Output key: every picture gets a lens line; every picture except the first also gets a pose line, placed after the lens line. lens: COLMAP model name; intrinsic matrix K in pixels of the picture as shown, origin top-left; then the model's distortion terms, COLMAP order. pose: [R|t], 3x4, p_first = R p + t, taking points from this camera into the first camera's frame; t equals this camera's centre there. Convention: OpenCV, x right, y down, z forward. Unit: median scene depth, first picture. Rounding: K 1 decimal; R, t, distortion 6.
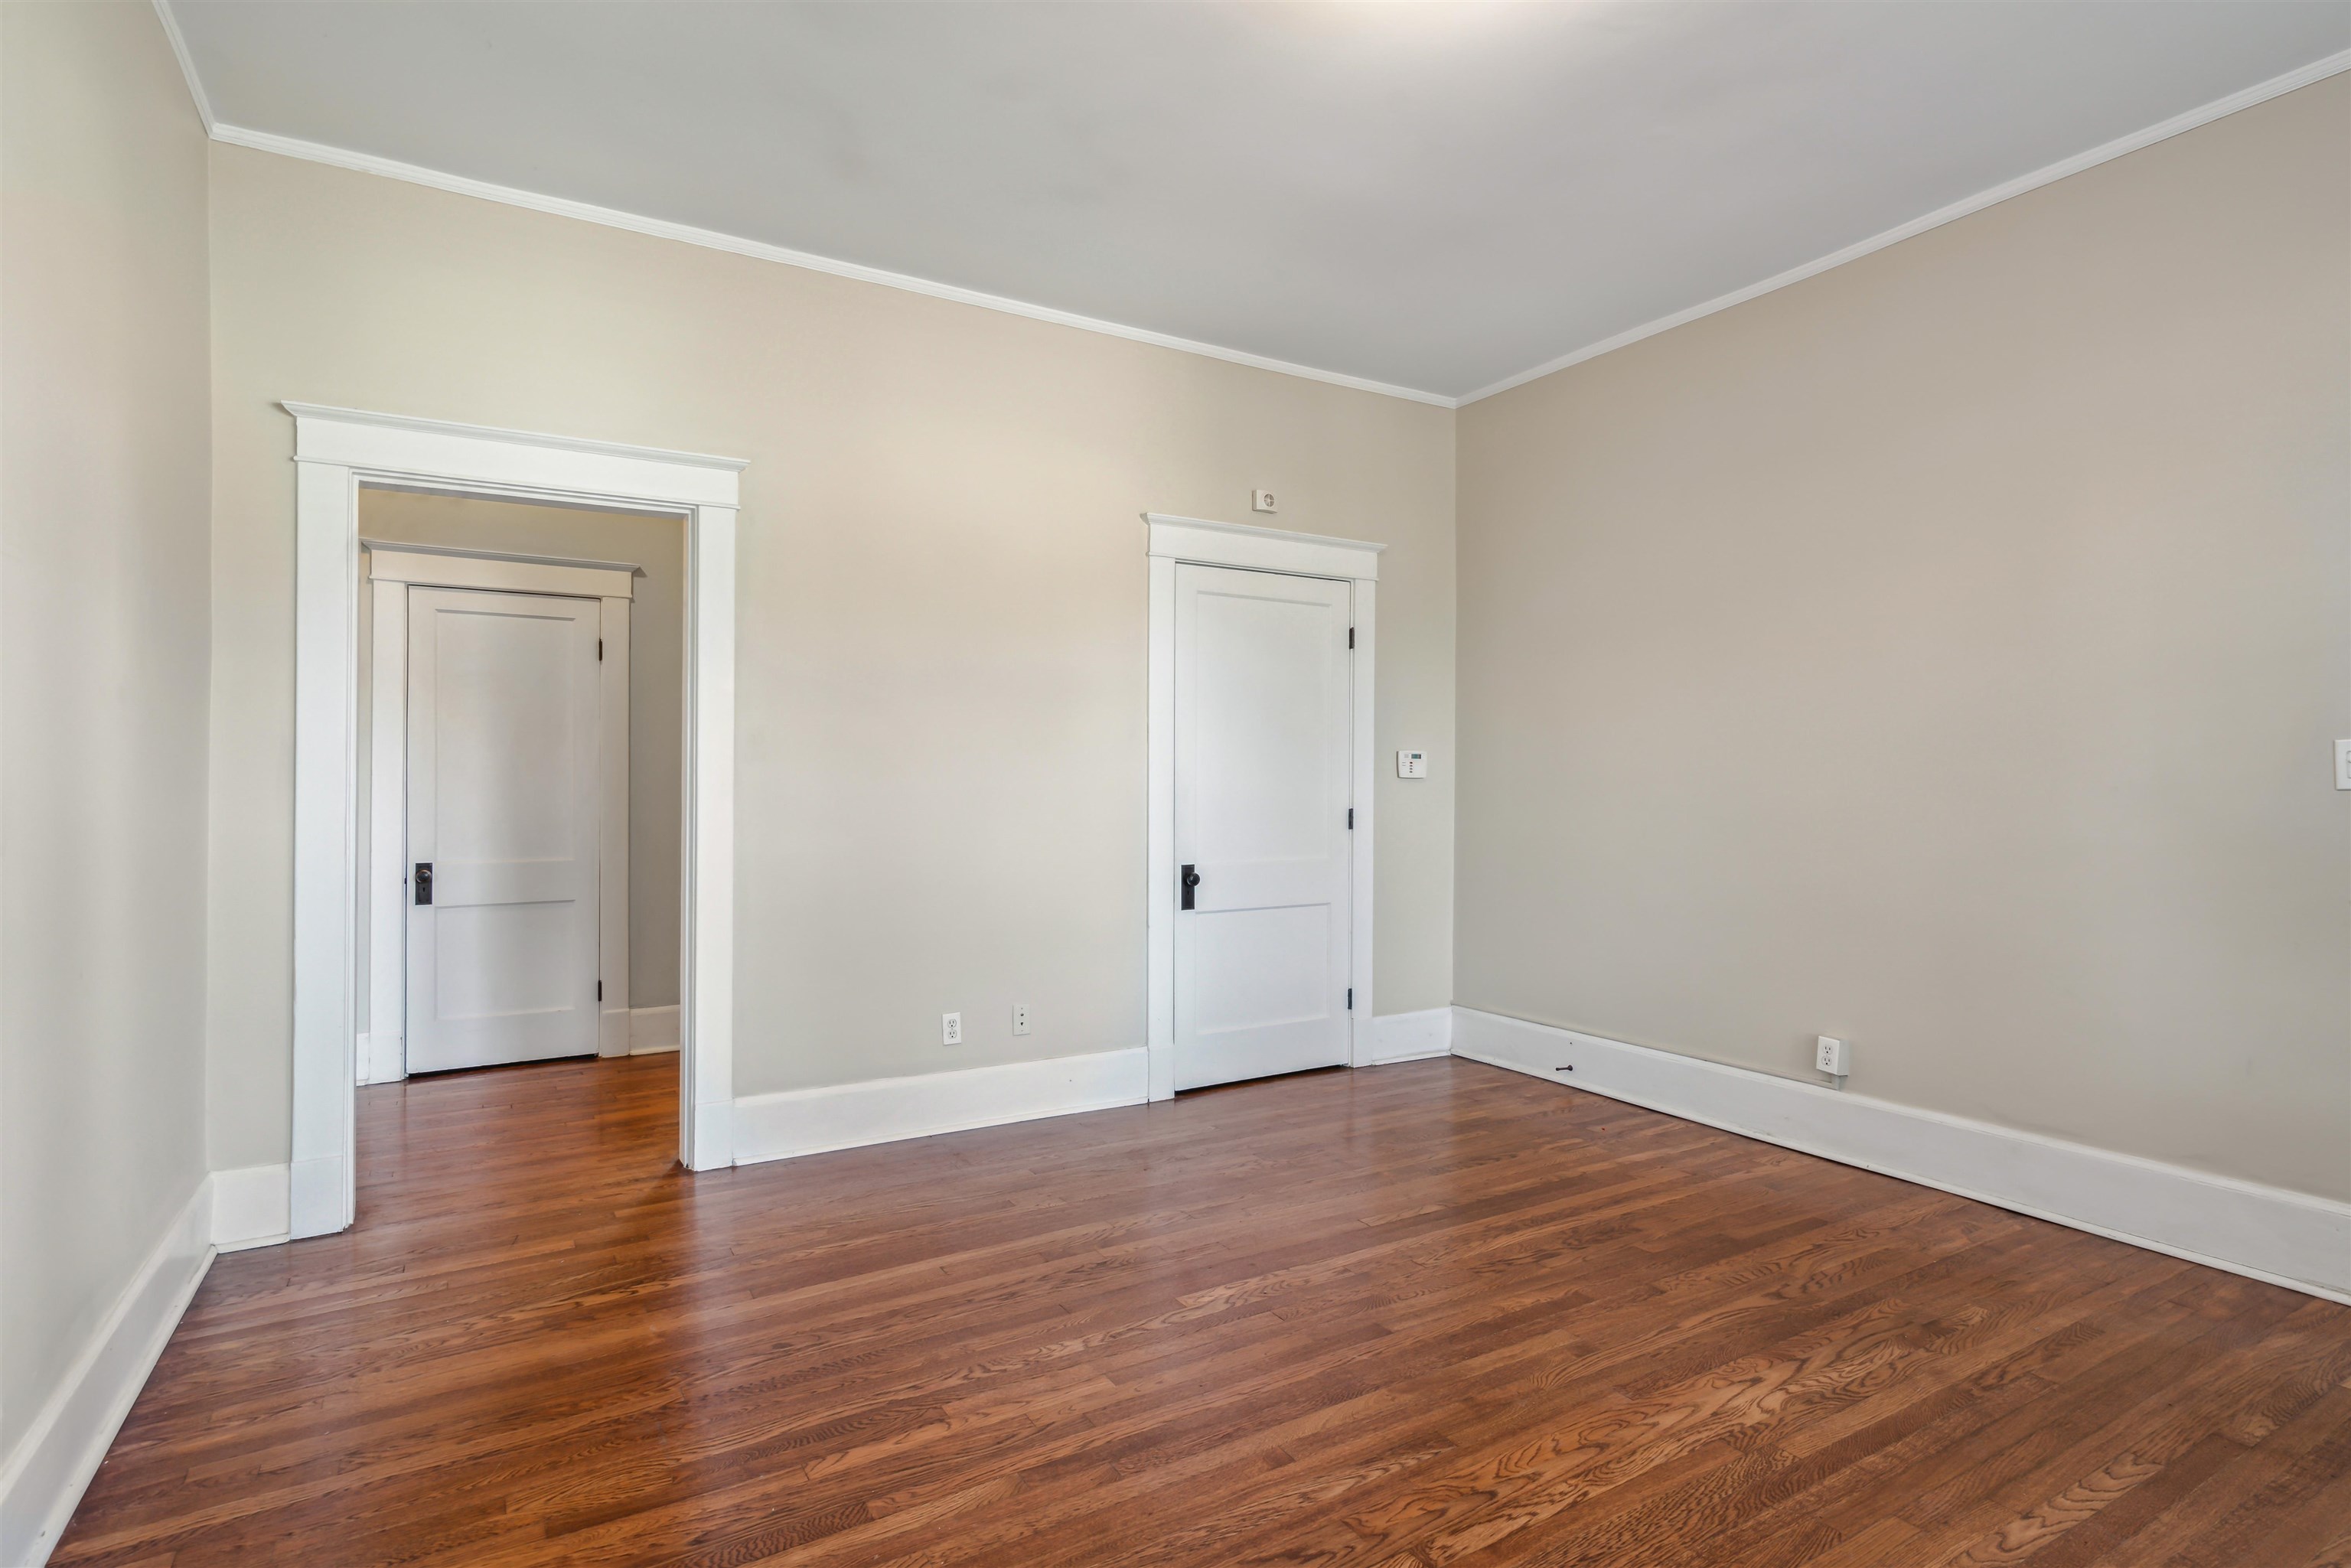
lens RADIAL K [[1165.8, 0, 1163.4], [0, 1165.8, 777.1], [0, 0, 1]] dist [0.000619, 0.000401]
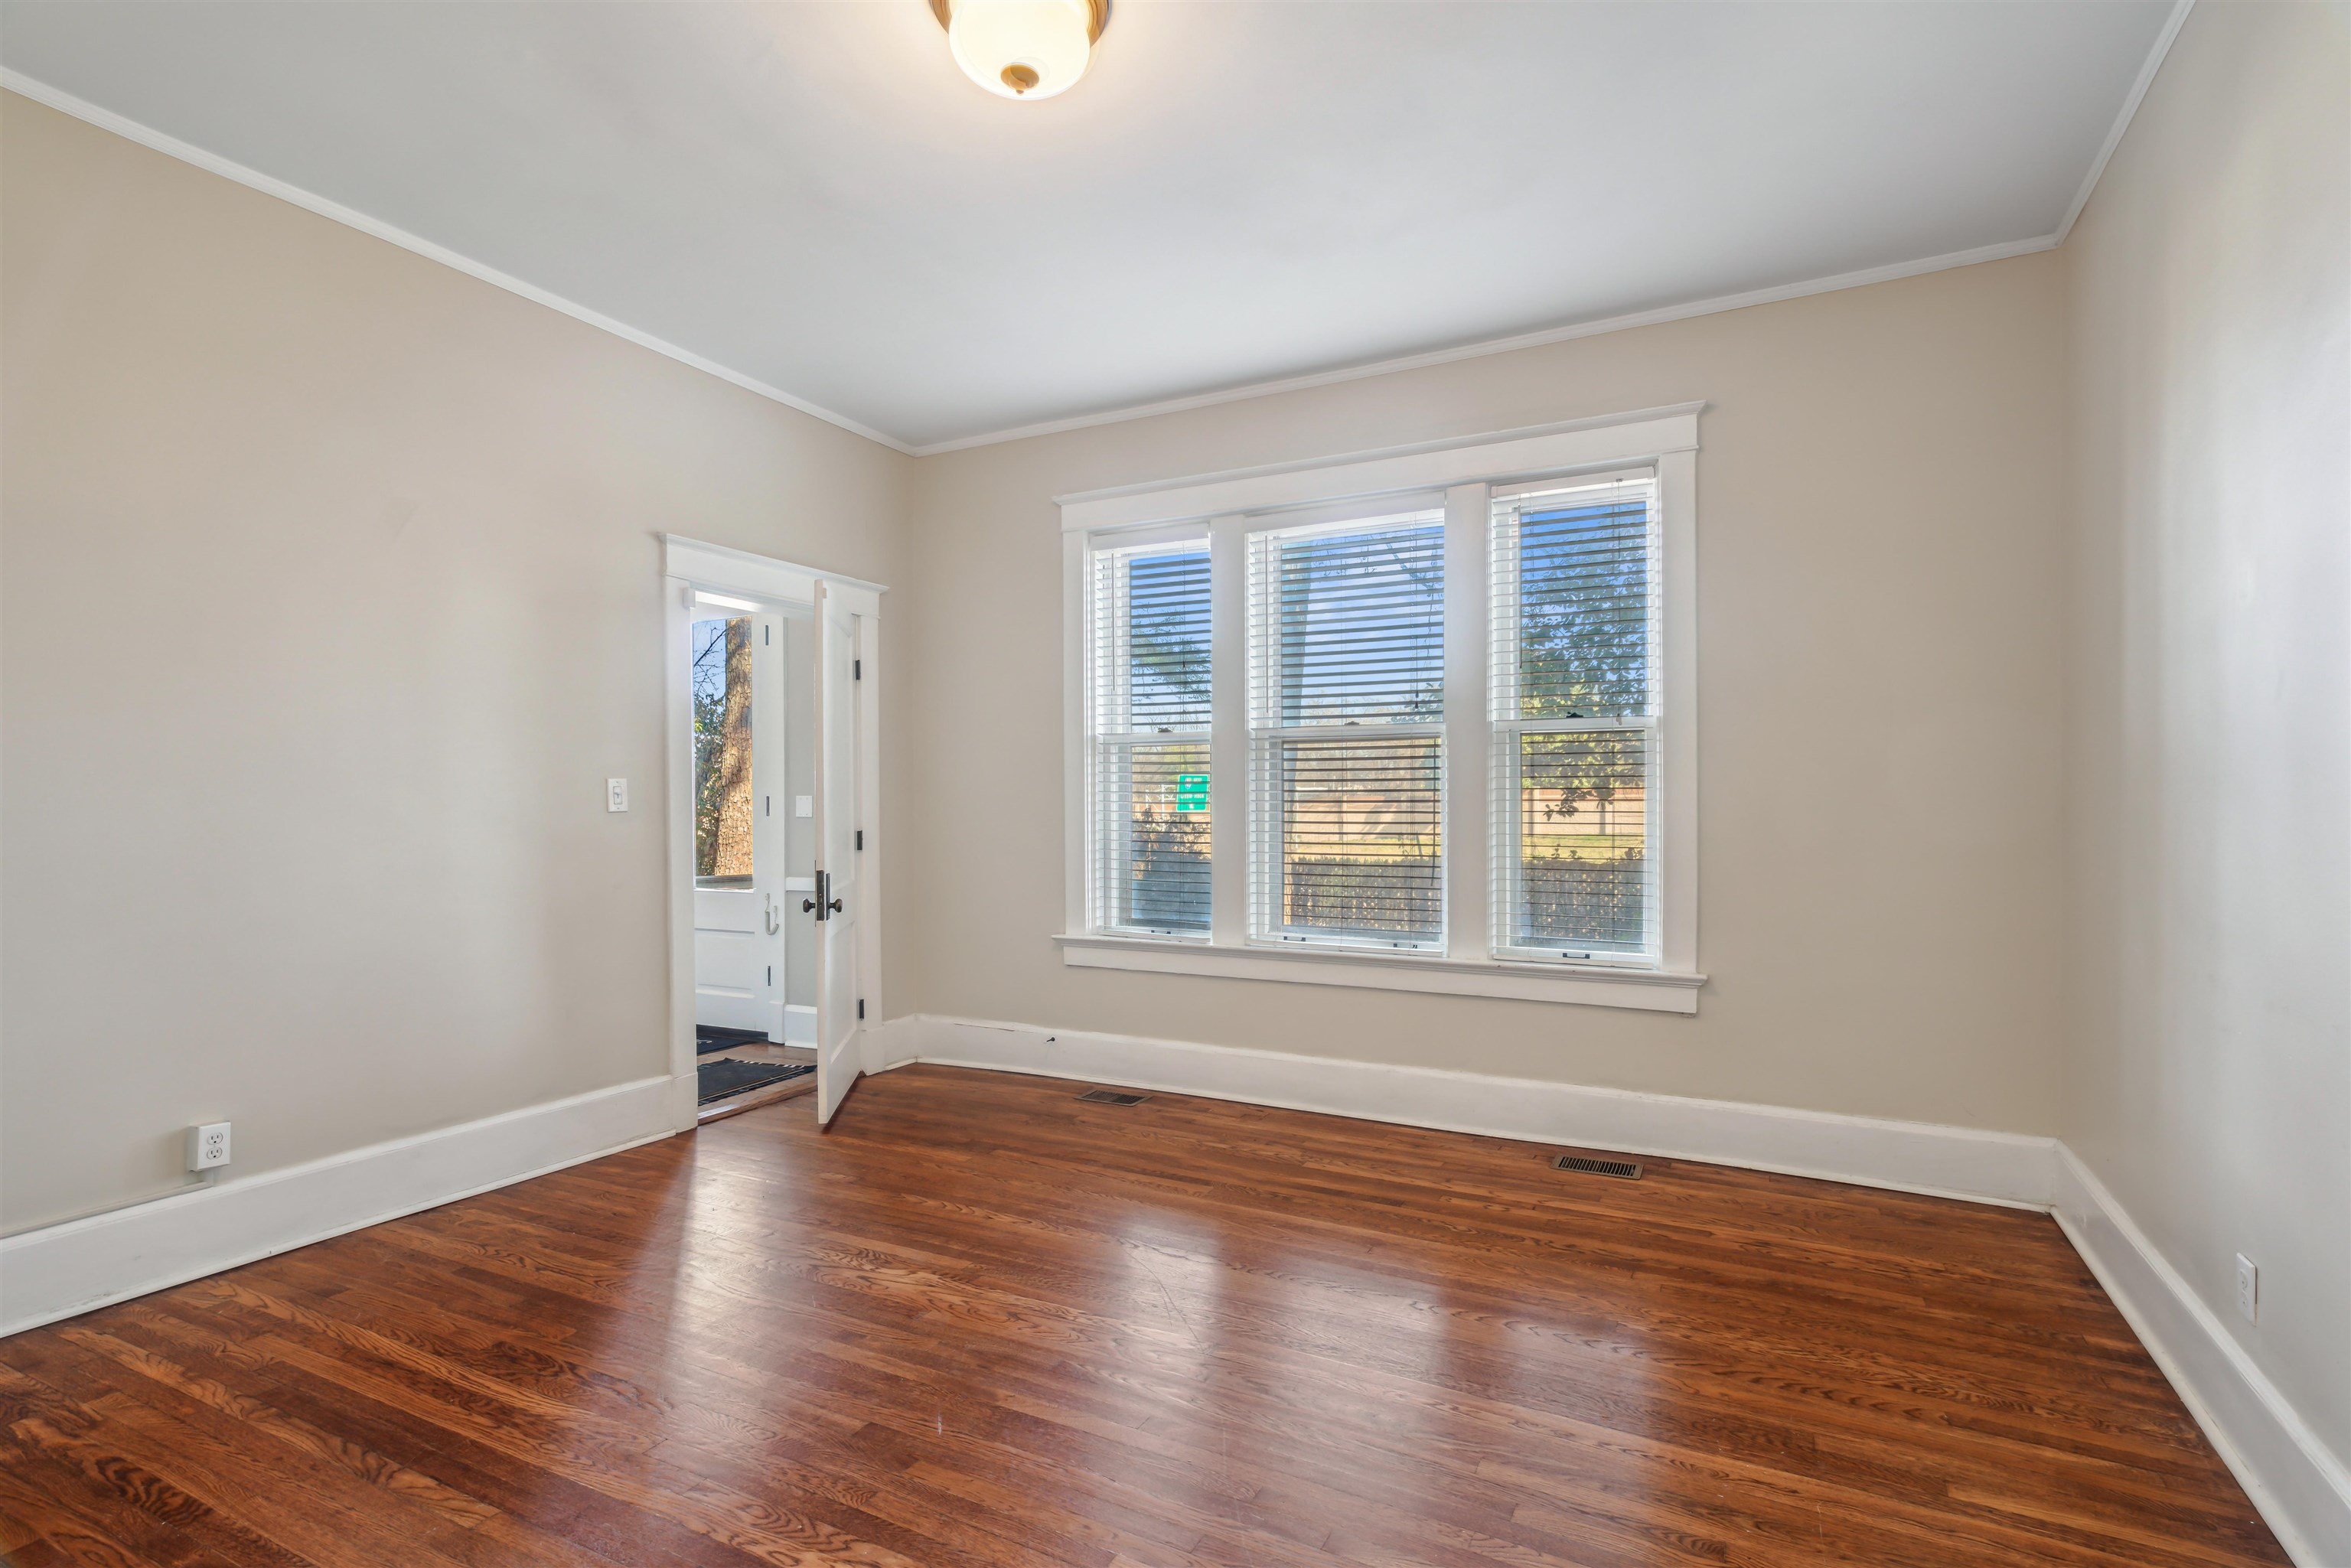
lens RADIAL K [[1165.8, 0, 1171.6], [0, 1165.8, 801.3], [0, 0, 1]] dist [0.000619, 0.000401]
pose [[-0.532647, 0.004905, 0.846323, -0.573778], [-0.000098, 0.999983, -0.005857, 0.009643], [-0.846338, -0.003203, -0.532637, 1.088910]]
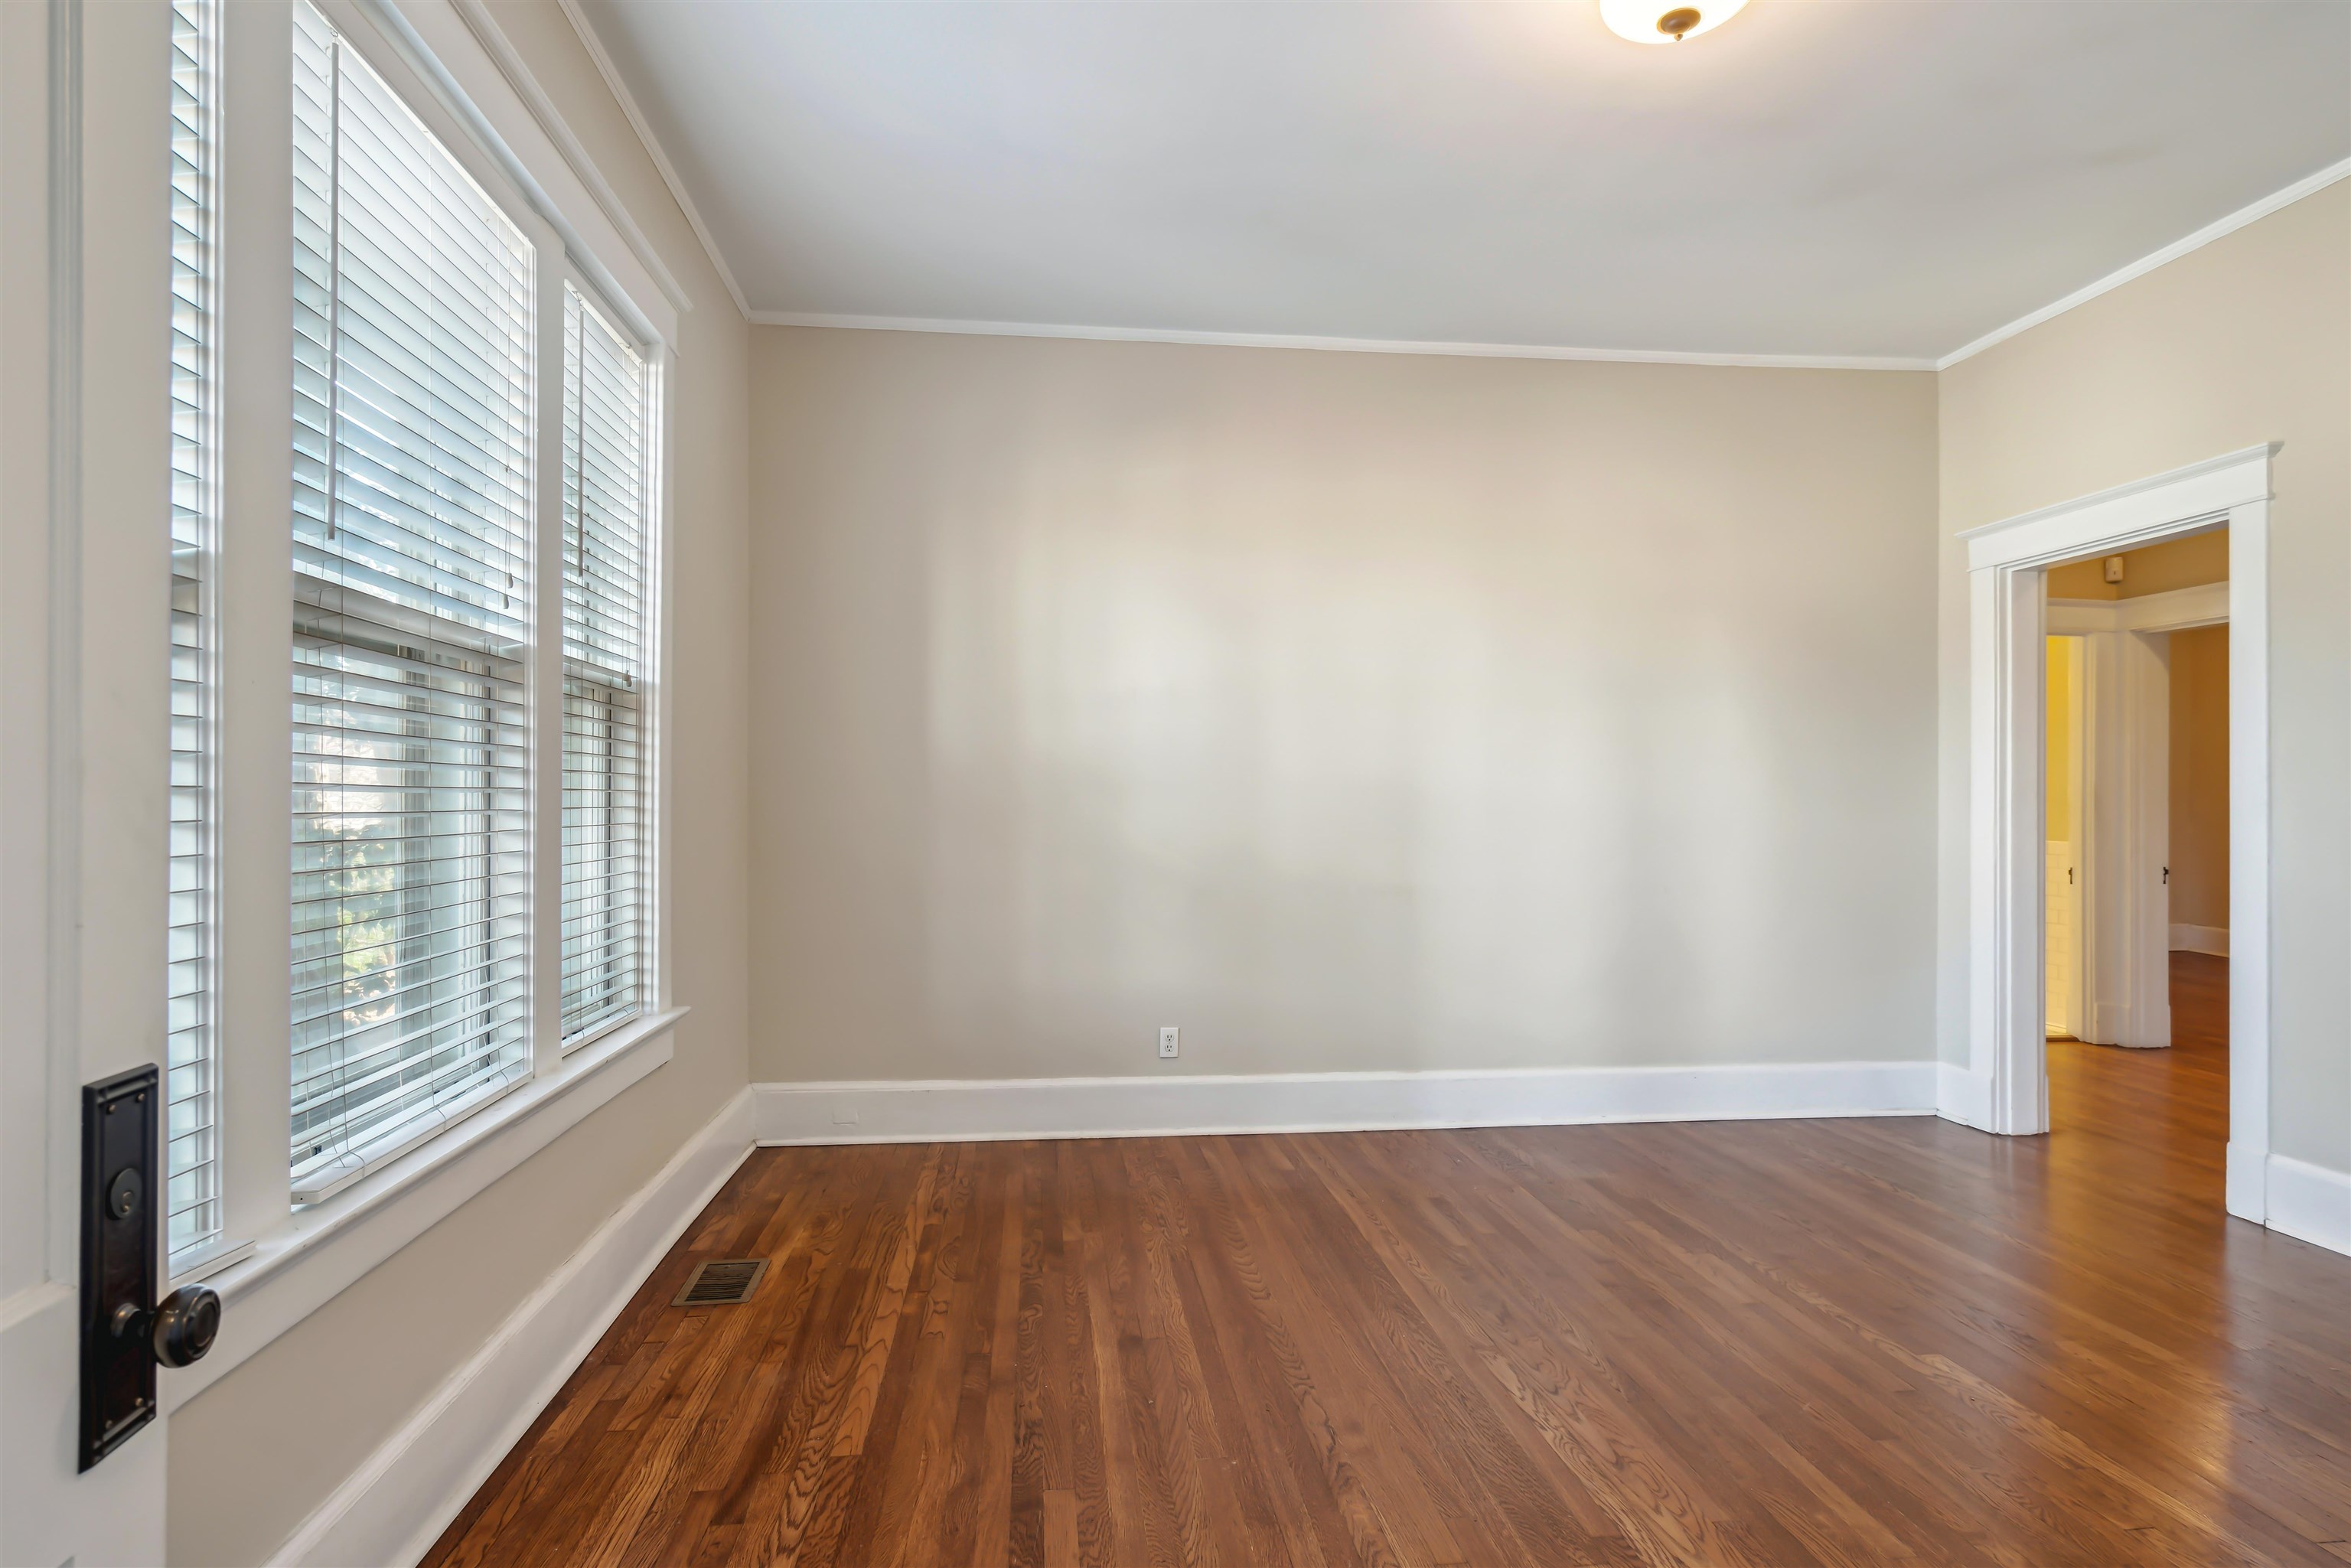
lens RADIAL K [[1219.0, 0, 1170.0], [0, 1219.0, 792.9], [0, 0, 1]] dist [0.007152, 0.000592]
pose [[-0.401981, -0.002892, -0.915644, 1.054913], [0.001263, 0.999992, -0.003713, 0.000512], [0.915647, -0.002649, -0.401974, 0.757186]]
